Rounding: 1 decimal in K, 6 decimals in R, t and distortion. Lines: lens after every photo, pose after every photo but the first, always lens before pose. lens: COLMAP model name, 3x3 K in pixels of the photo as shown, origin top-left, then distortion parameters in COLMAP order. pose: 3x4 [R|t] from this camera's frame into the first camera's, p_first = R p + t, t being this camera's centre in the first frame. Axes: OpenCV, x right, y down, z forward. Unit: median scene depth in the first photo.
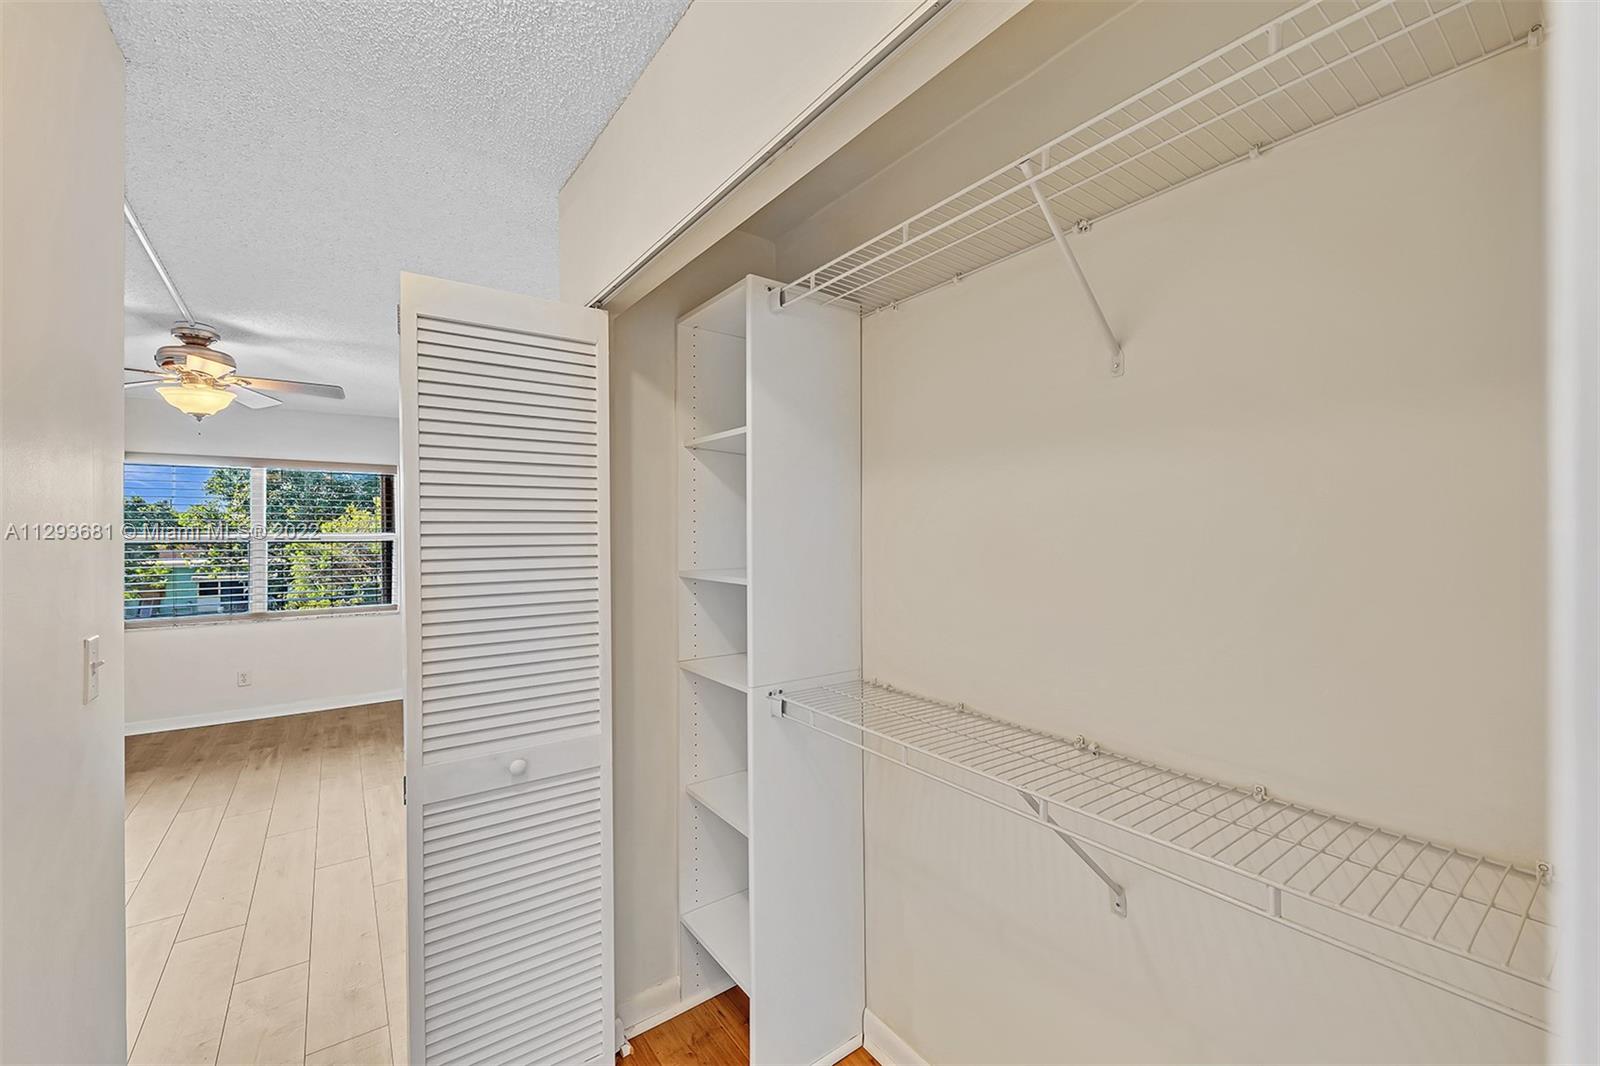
lens RADIAL K [[644.9, 0, 797.6], [0, 644.9, 539.8], [0, 0, 1]] dist [0.019683, -0.000459]
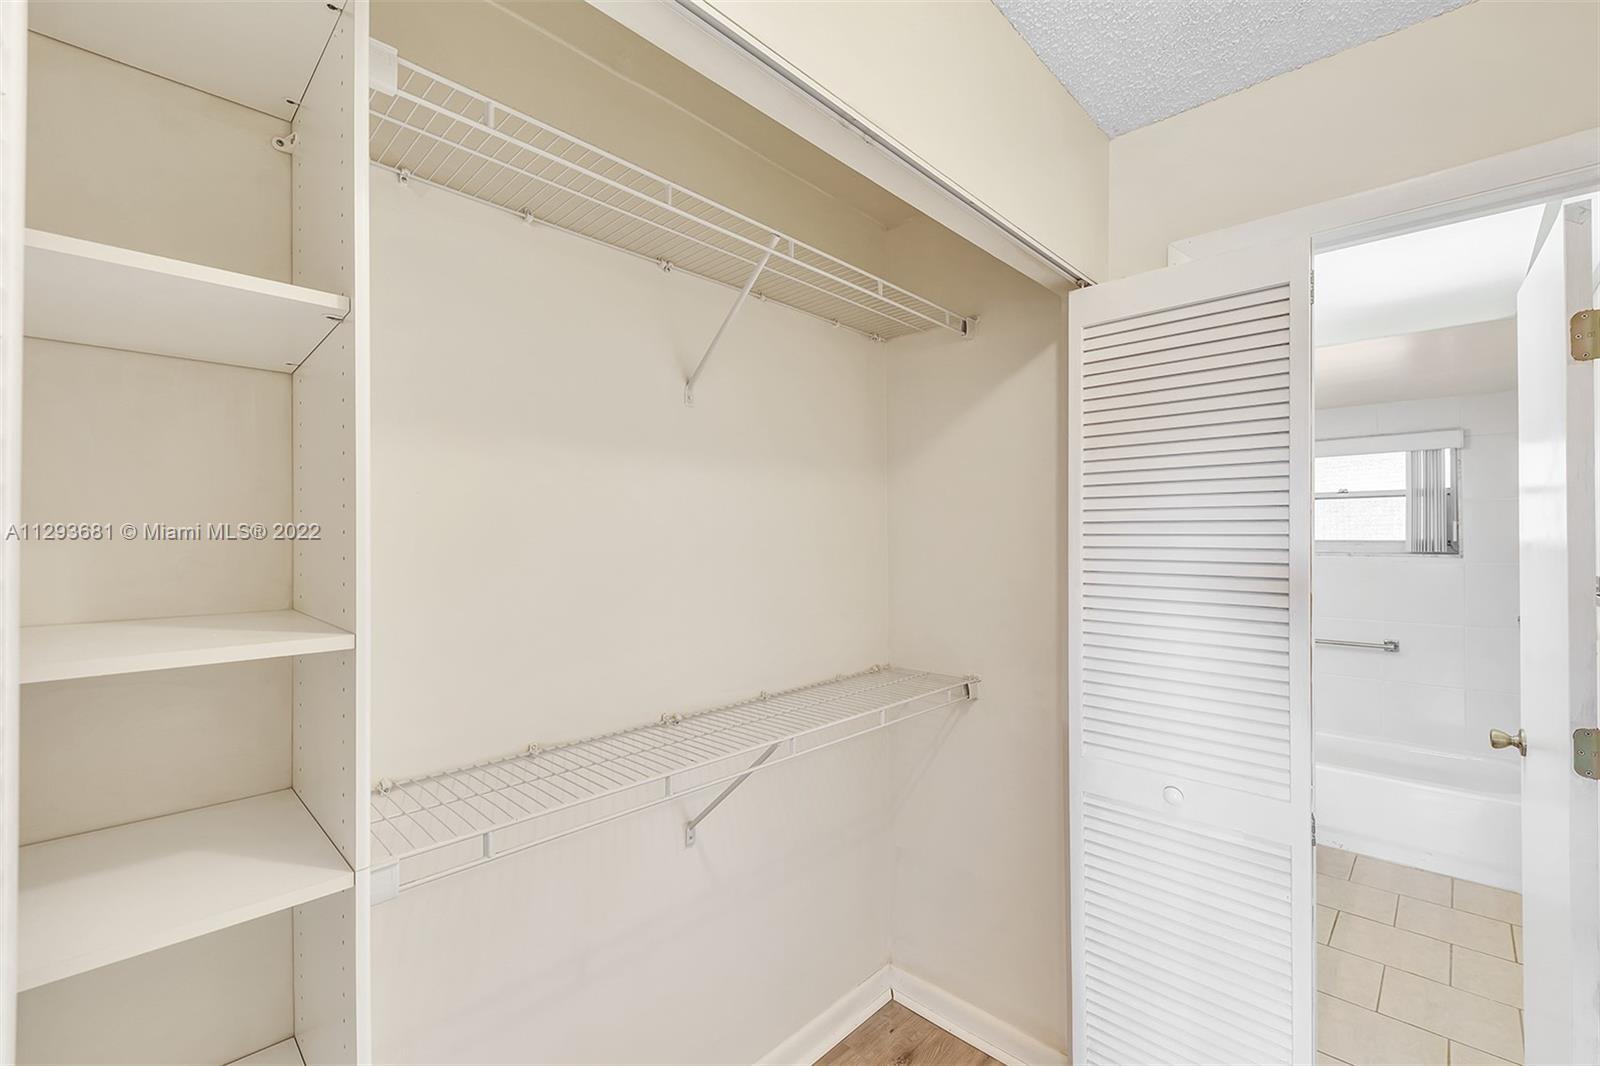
lens RADIAL K [[654.5, 0, 790.9], [0, 654.5, 531.0], [0, 0, 1]] dist [-0.018180, 0.000461]
pose [[-0.167380, 0.007645, 0.985863, -0.747530], [0.014463, 0.999881, -0.005298, -0.006273], [-0.985786, 0.013372, -0.167470, 1.008123]]
